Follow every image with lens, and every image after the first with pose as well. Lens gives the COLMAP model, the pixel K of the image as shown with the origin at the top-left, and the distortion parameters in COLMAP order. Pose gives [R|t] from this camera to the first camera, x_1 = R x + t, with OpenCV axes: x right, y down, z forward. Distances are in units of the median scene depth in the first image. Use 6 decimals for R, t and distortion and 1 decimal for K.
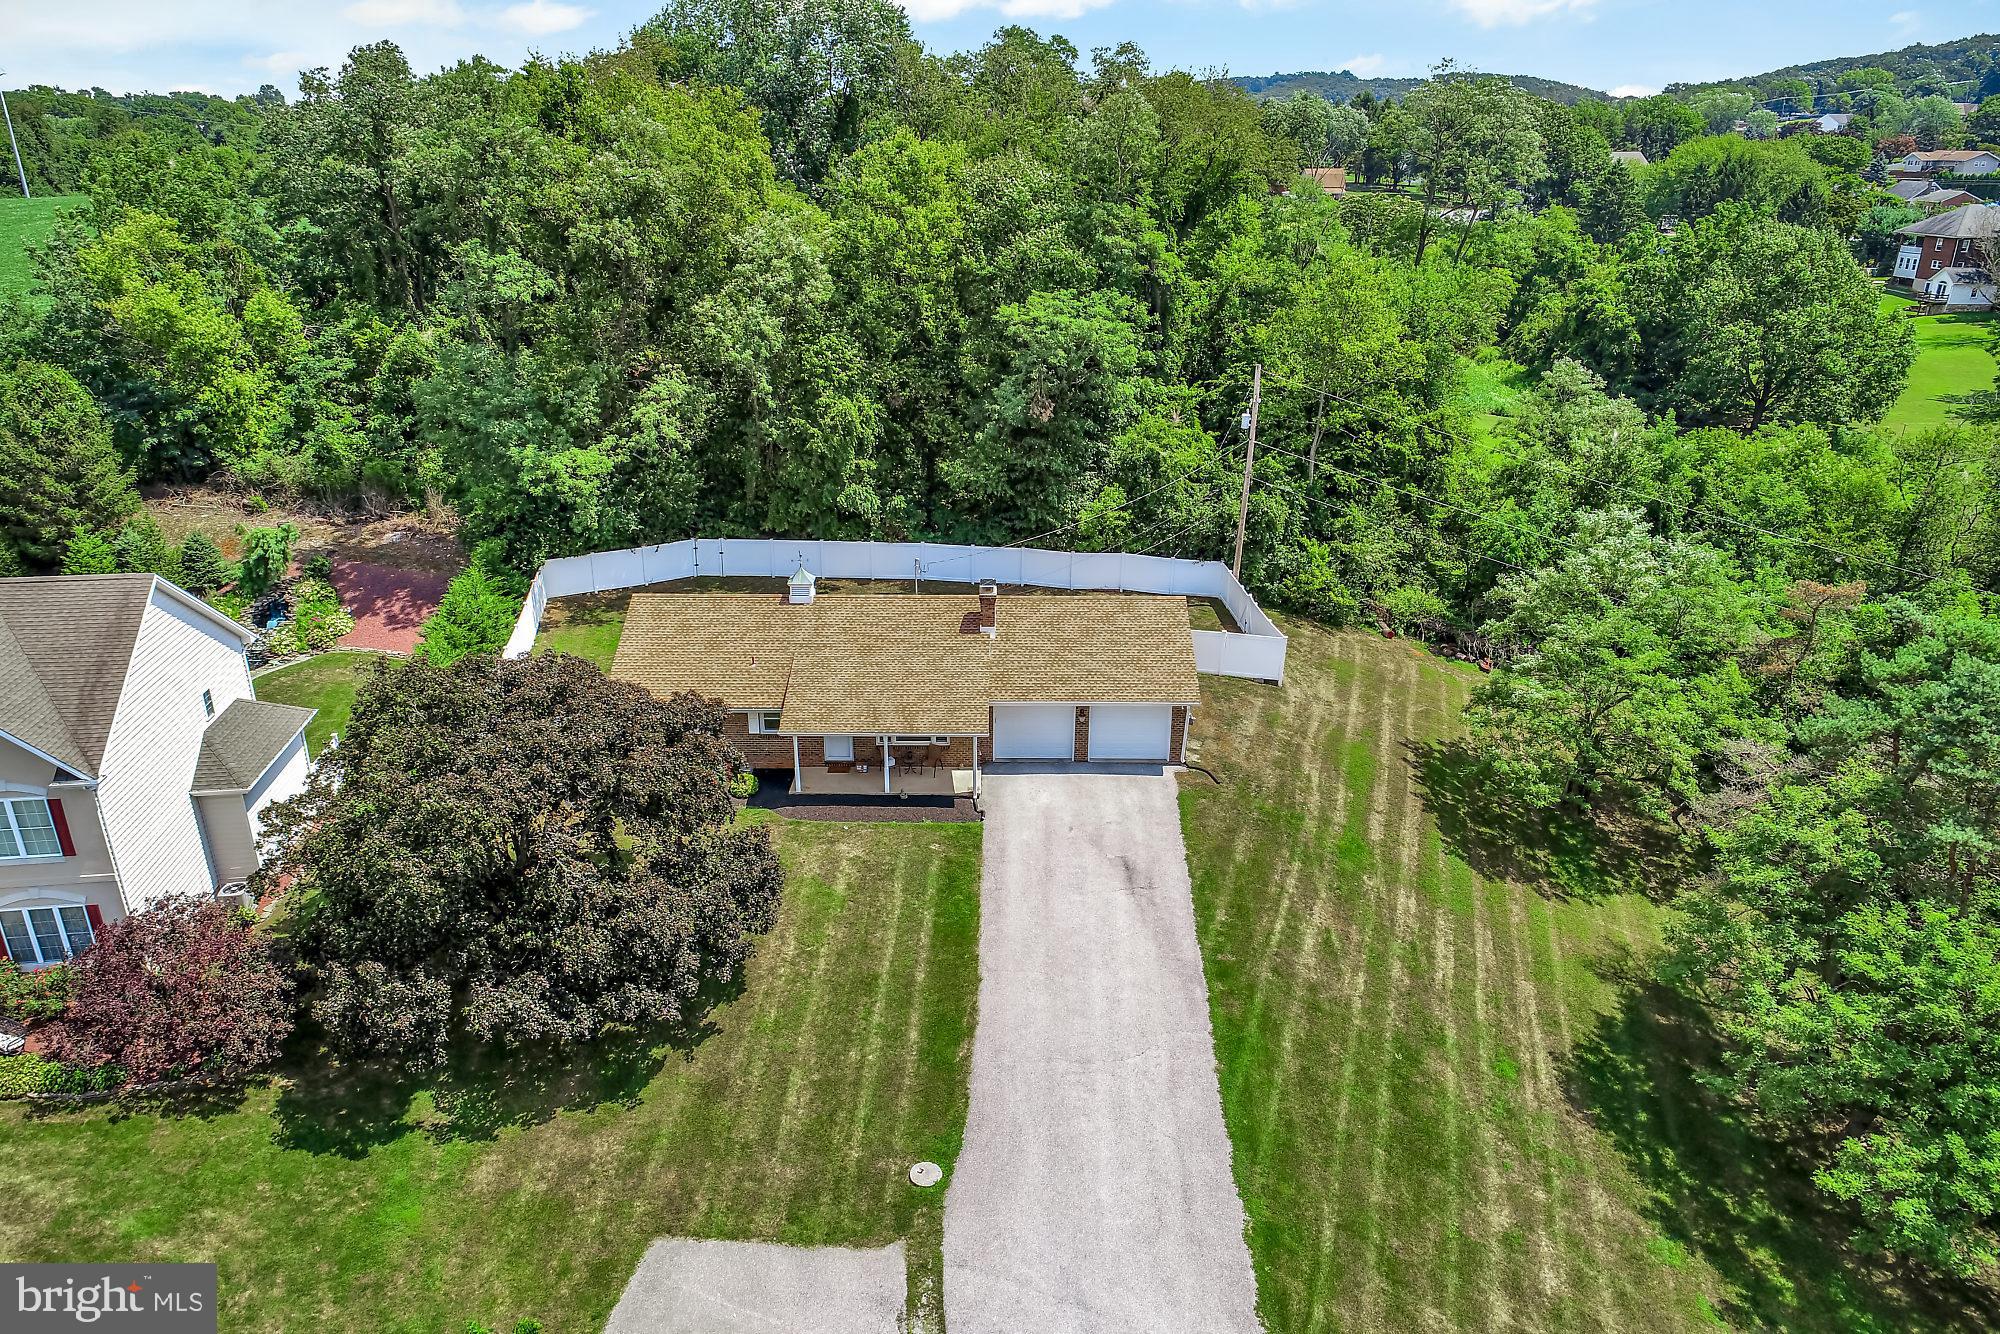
lens RADIAL K [[1347.3, 0, 1017.6], [0, 1347.3, 628.4], [0, 0, 1]] dist [-0.000605, -0.003979]
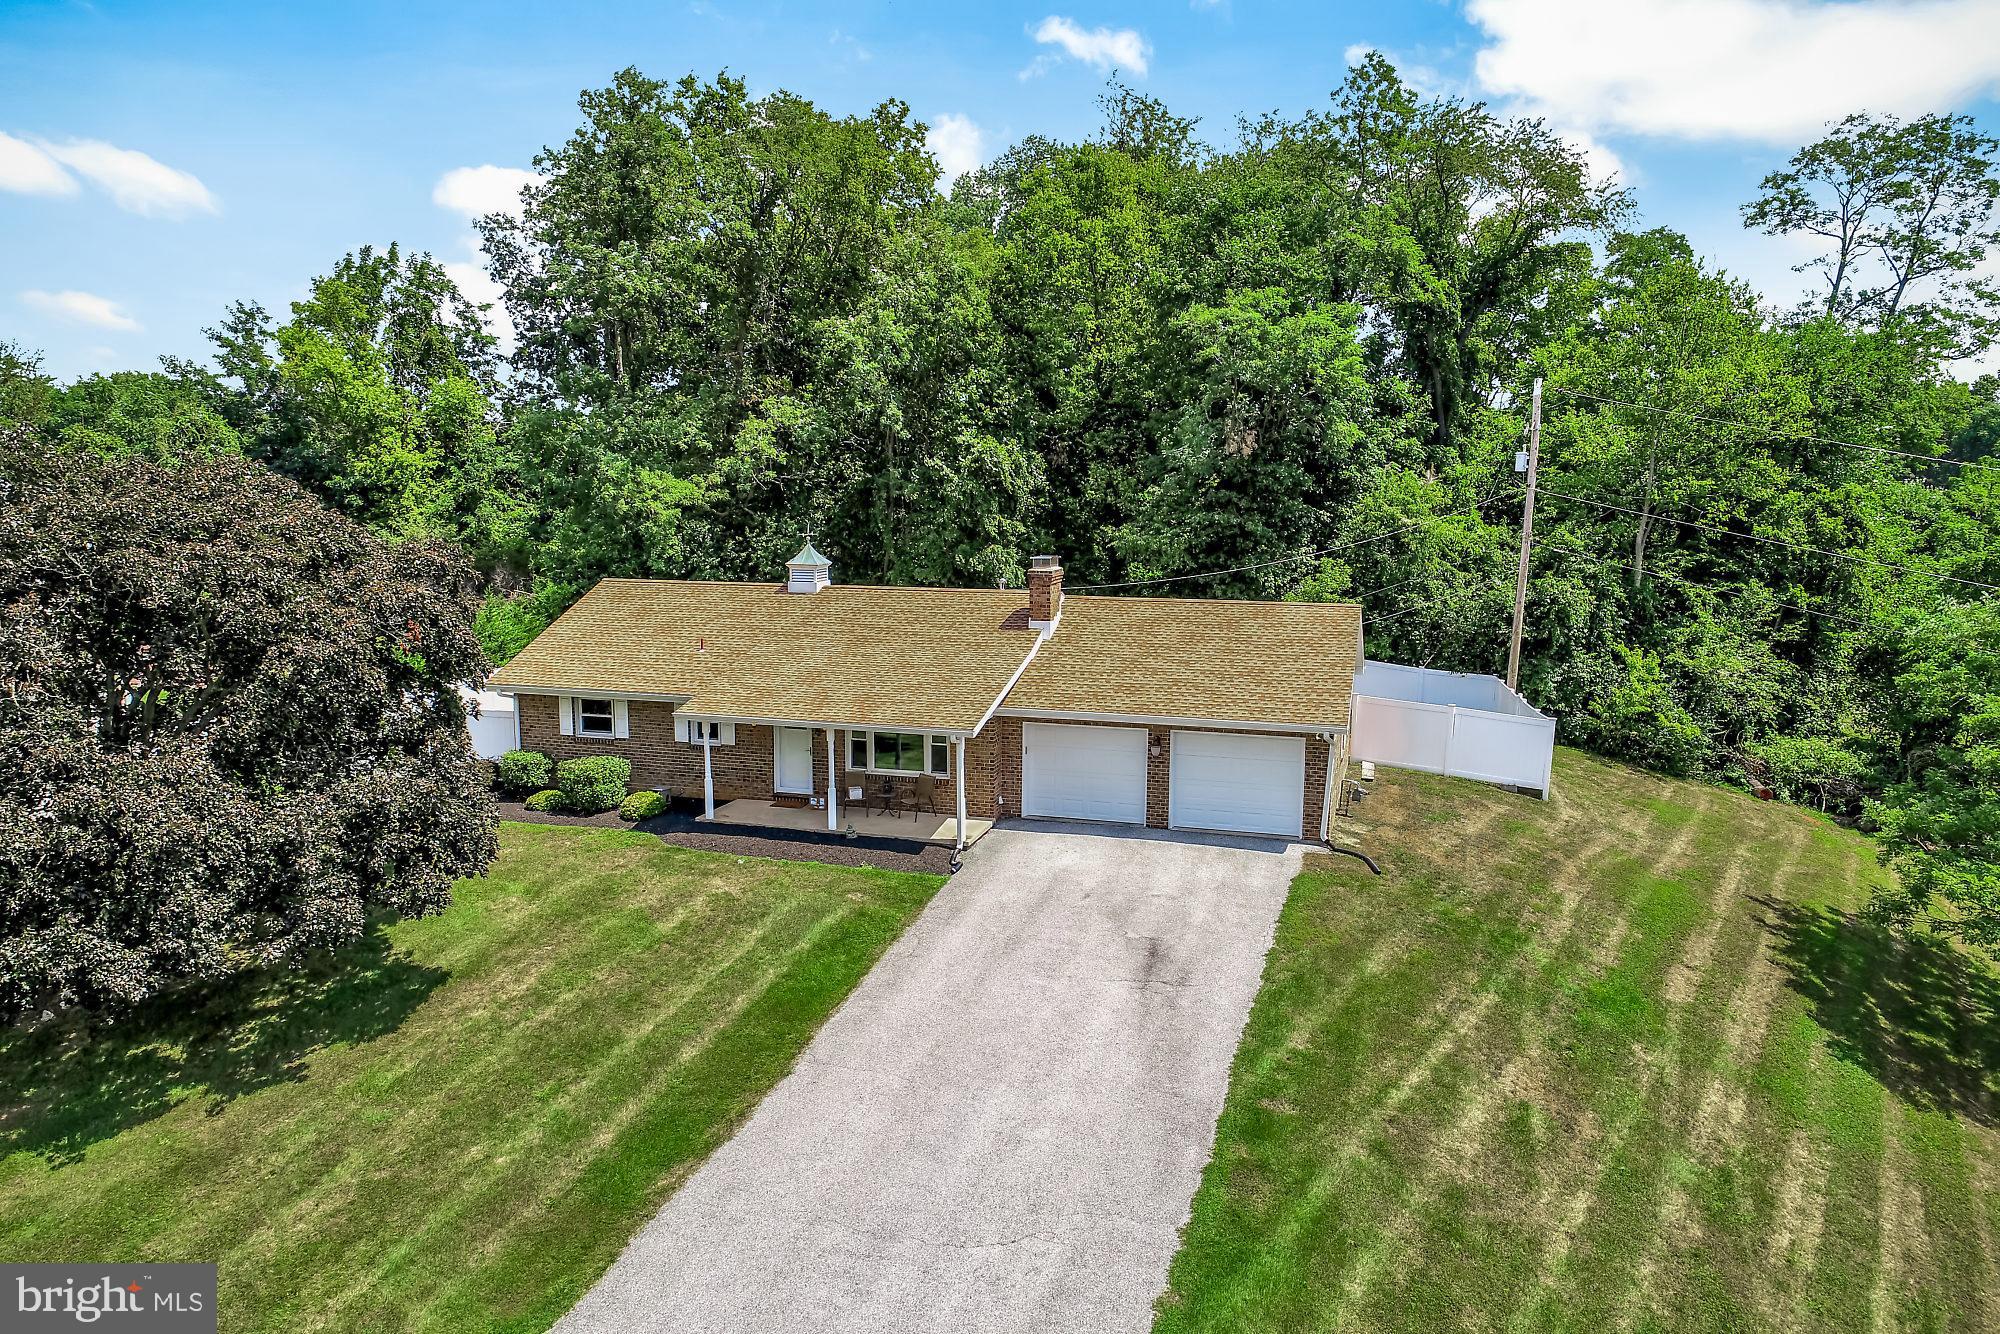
lens RADIAL K [[1347.3, 0, 1017.6], [0, 1347.3, 628.4], [0, 0, 1]] dist [-0.000605, -0.003979]
pose [[0.955958, 0.029644, -0.292002, 0.166056], [-0.102911, 0.965579, -0.238886, 0.166687], [0.274870, 0.258416, 0.926104, 0.389487]]
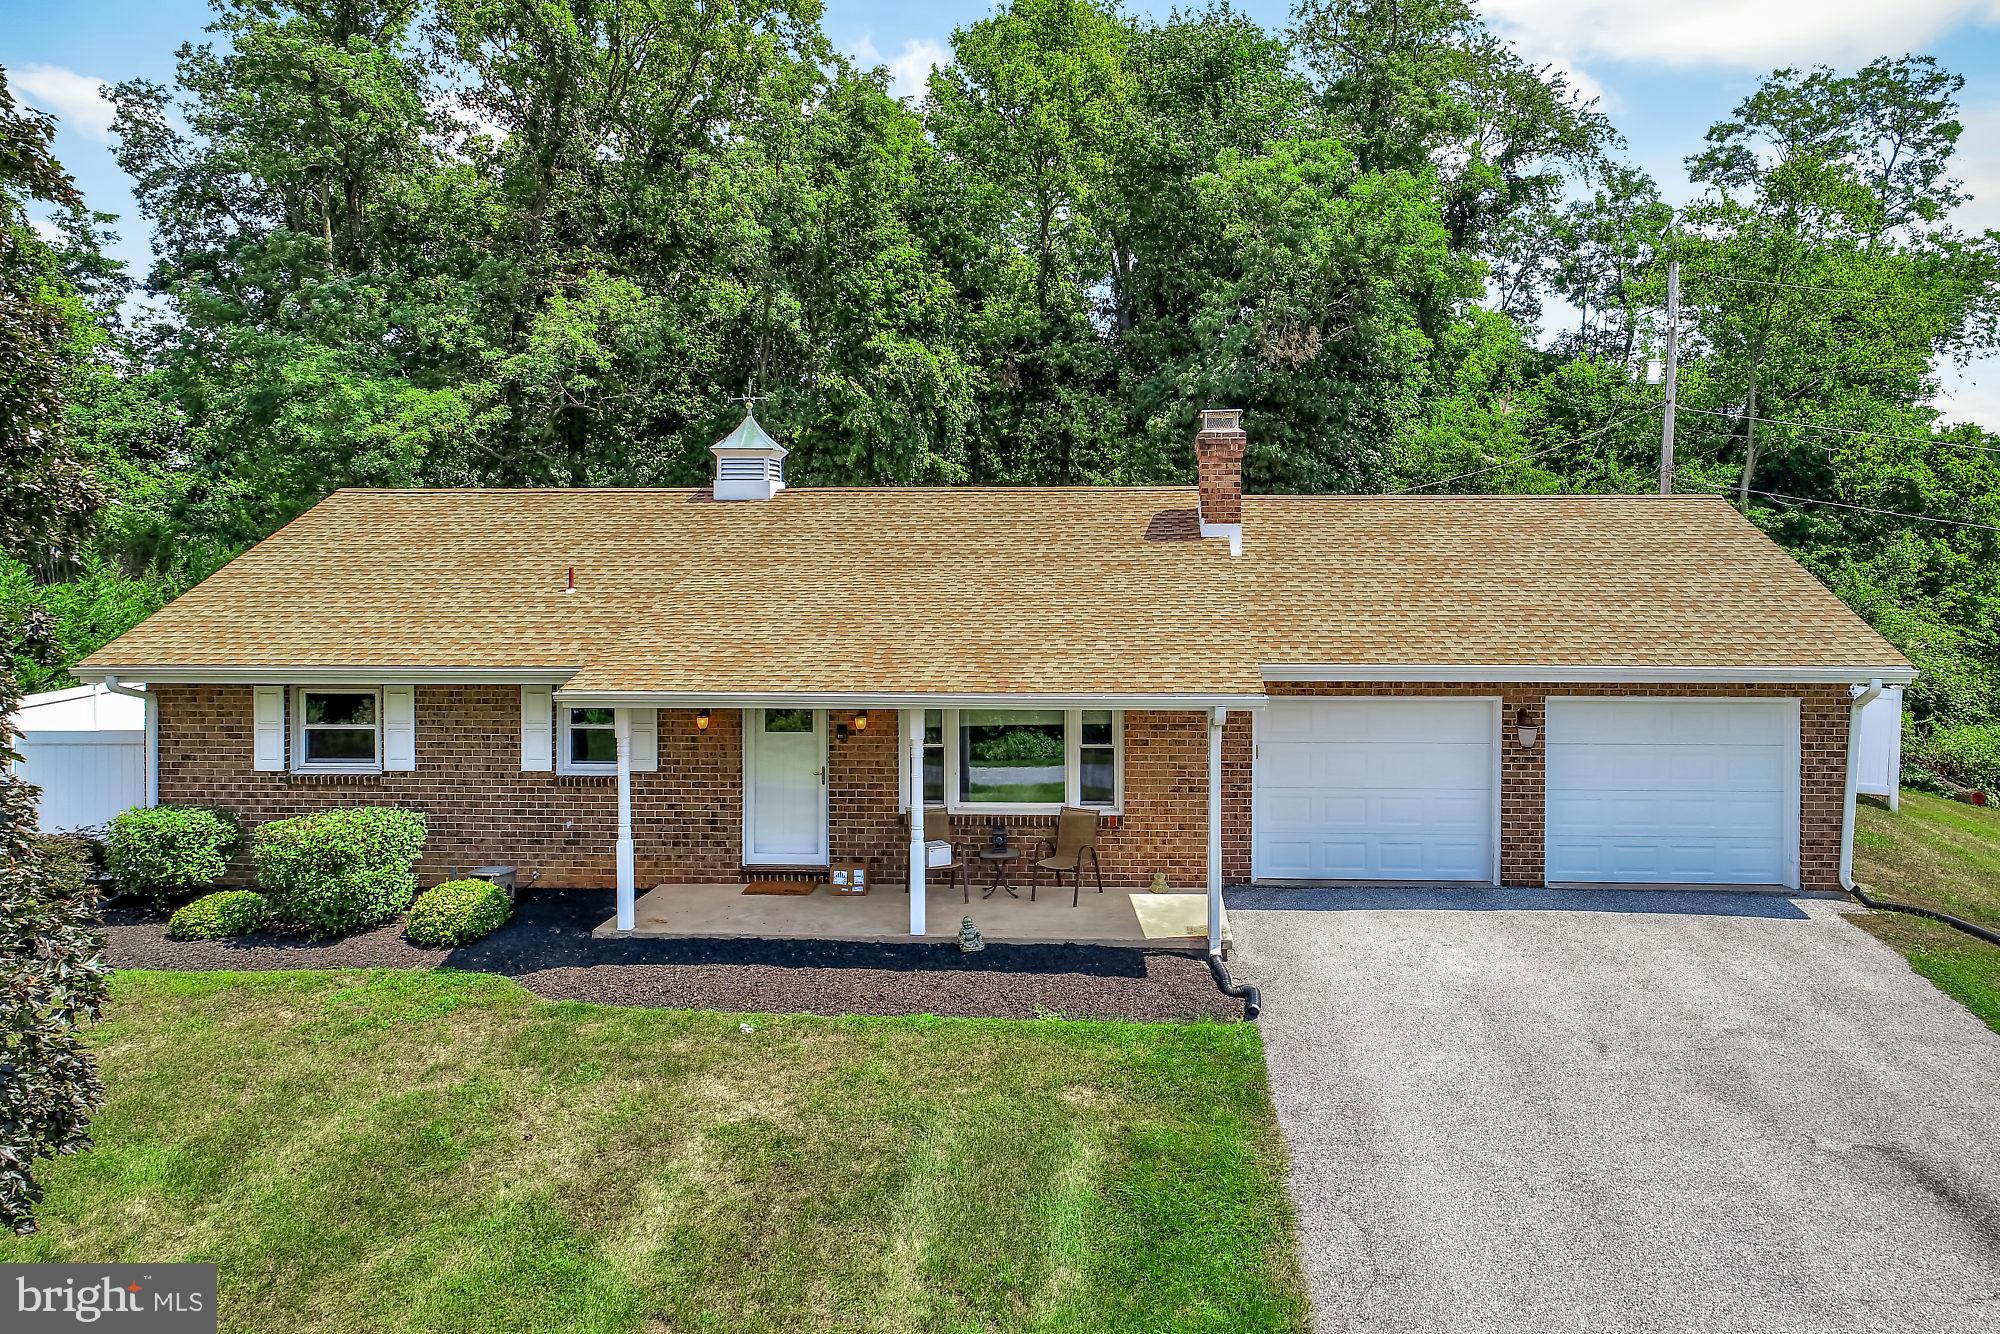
lens RADIAL K [[1372.7, 0, 1068.3], [0, 1372.7, 550.0], [0, 0, 1]] dist [0.003160, 0.000064]
pose [[0.998321, -0.007449, -0.057438, -0.043810], [-0.013391, 0.935140, -0.354024, 0.143393], [0.056350, 0.354199, 0.933471, 0.662725]]
